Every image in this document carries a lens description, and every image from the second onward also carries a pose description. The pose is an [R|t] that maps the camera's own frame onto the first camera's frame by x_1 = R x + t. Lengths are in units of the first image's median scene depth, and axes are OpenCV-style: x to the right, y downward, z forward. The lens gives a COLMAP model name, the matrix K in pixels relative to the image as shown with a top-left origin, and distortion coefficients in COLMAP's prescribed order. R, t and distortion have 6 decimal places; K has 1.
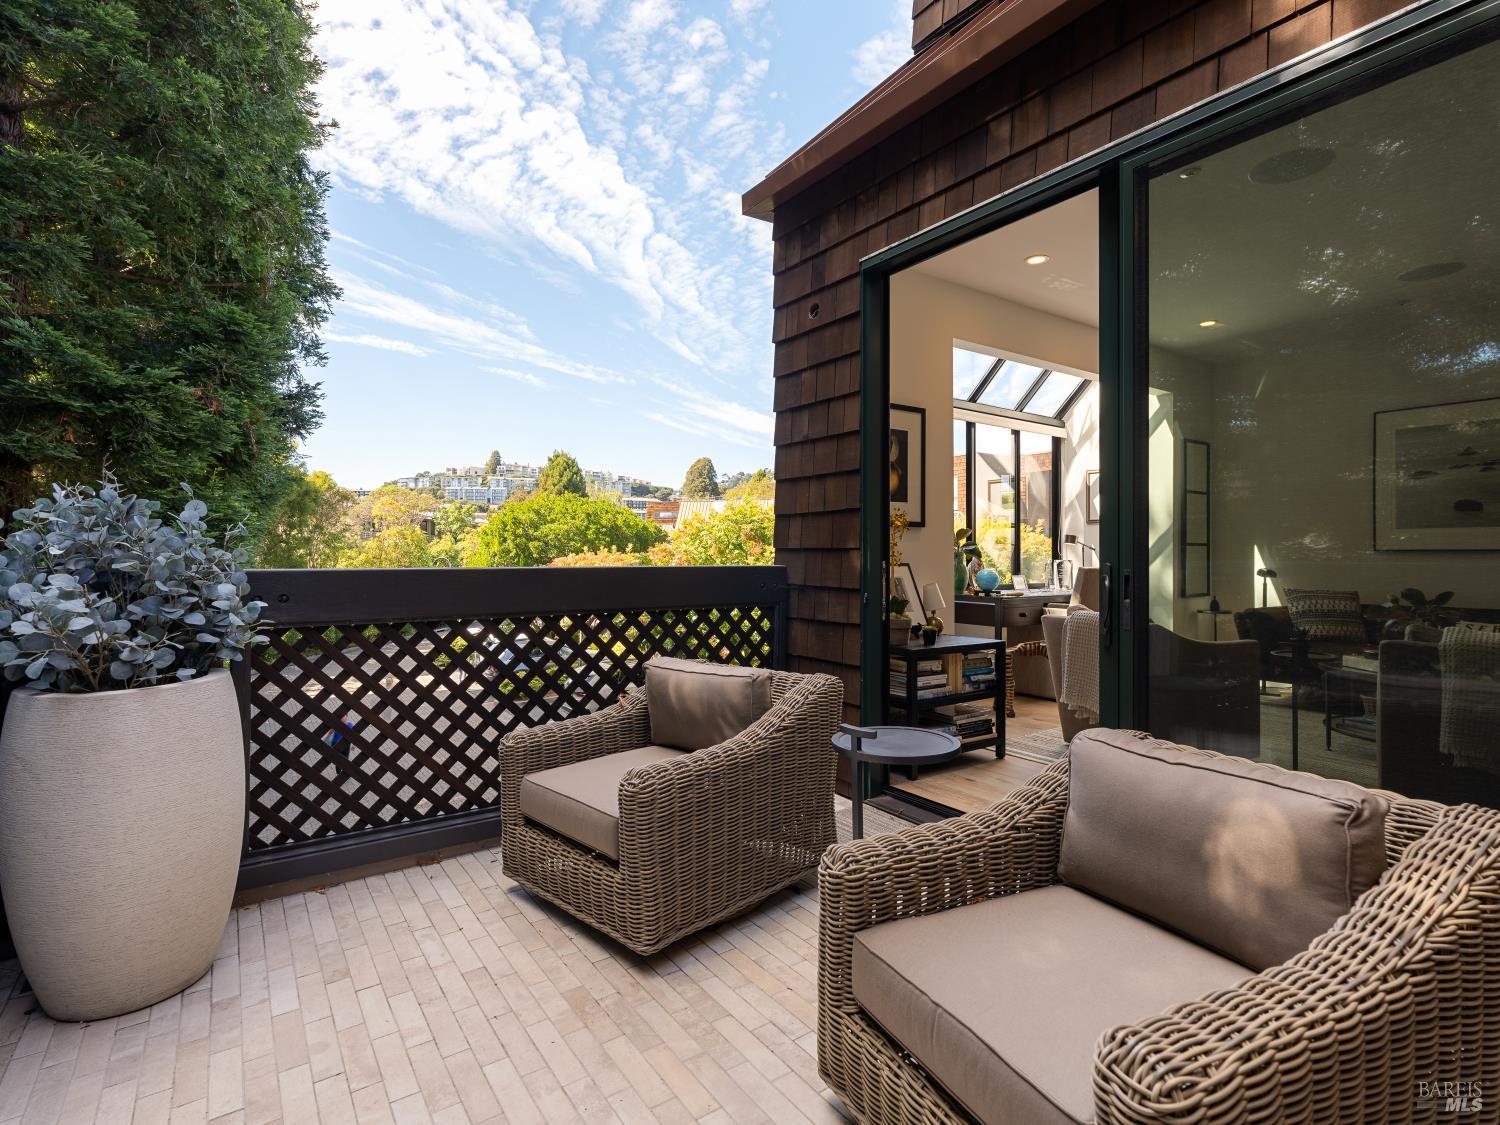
lens RADIAL K [[734.8, 0, 746.4], [0, 734.8, 555.0], [0, 0, 1]] dist [-0.000885, -0.000837]
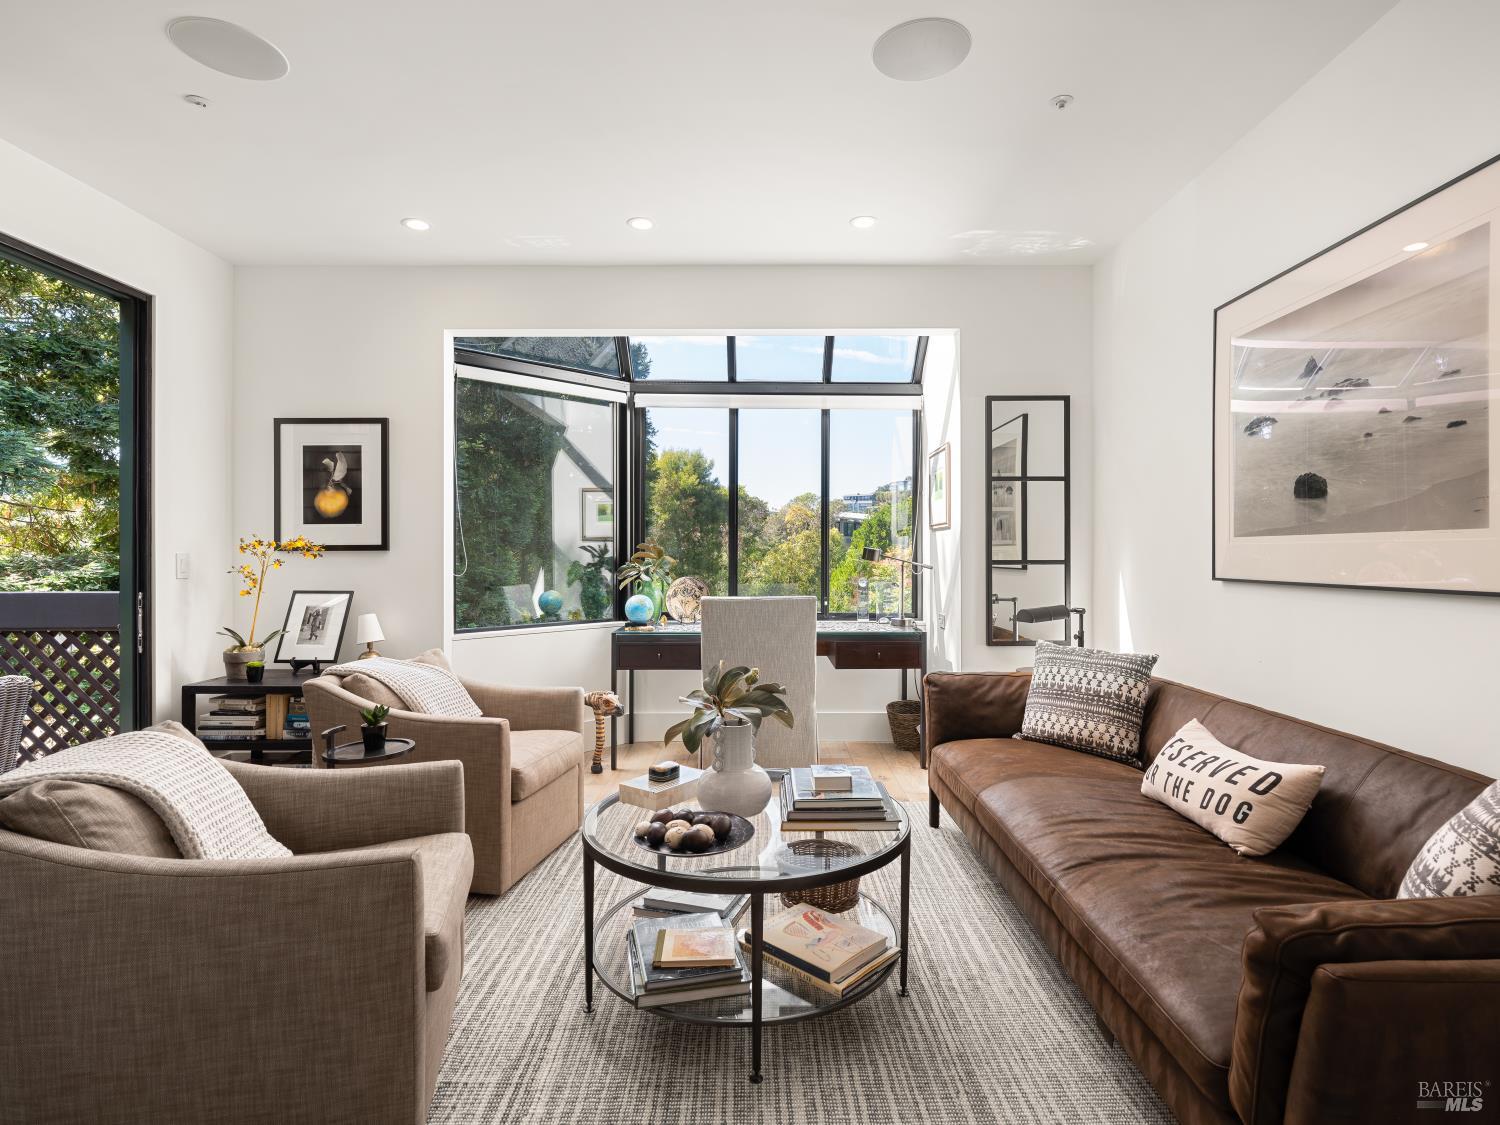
lens RADIAL K [[777.0, 0, 751.1], [0, 777.0, 554.1], [0, 0, 1]] dist [0.053525, 0.000322]
pose [[0.813459, -0.004975, -0.581602, 0.911968], [0.000634, 0.999970, -0.007668, -0.020650], [0.581623, 0.005869, 0.813438, 0.378436]]
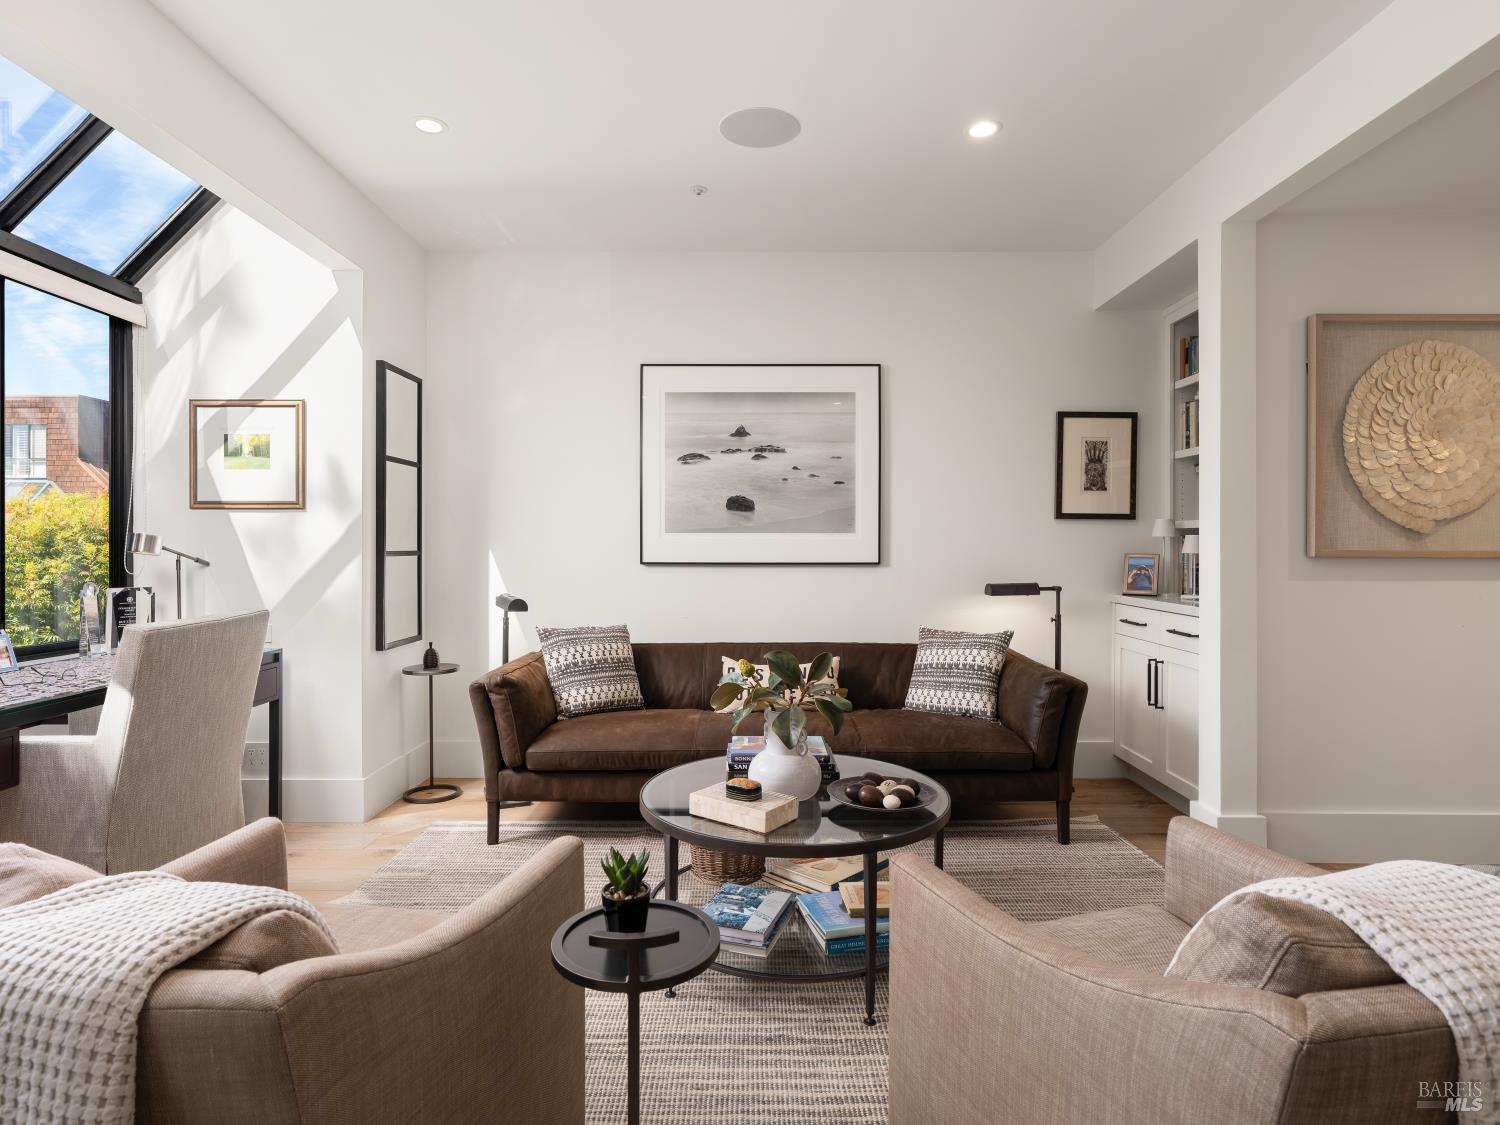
lens RADIAL K [[825.3, 0, 750.0], [0, 825.3, 562.5], [0, 0, 1]] dist [-0.002499, -0.000378]
pose [[0.579854, -0.007069, 0.814690, 0.290449], [0.004363, 0.999975, 0.005572, -0.012129], [-0.814709, 0.000323, 0.579871, 0.480066]]
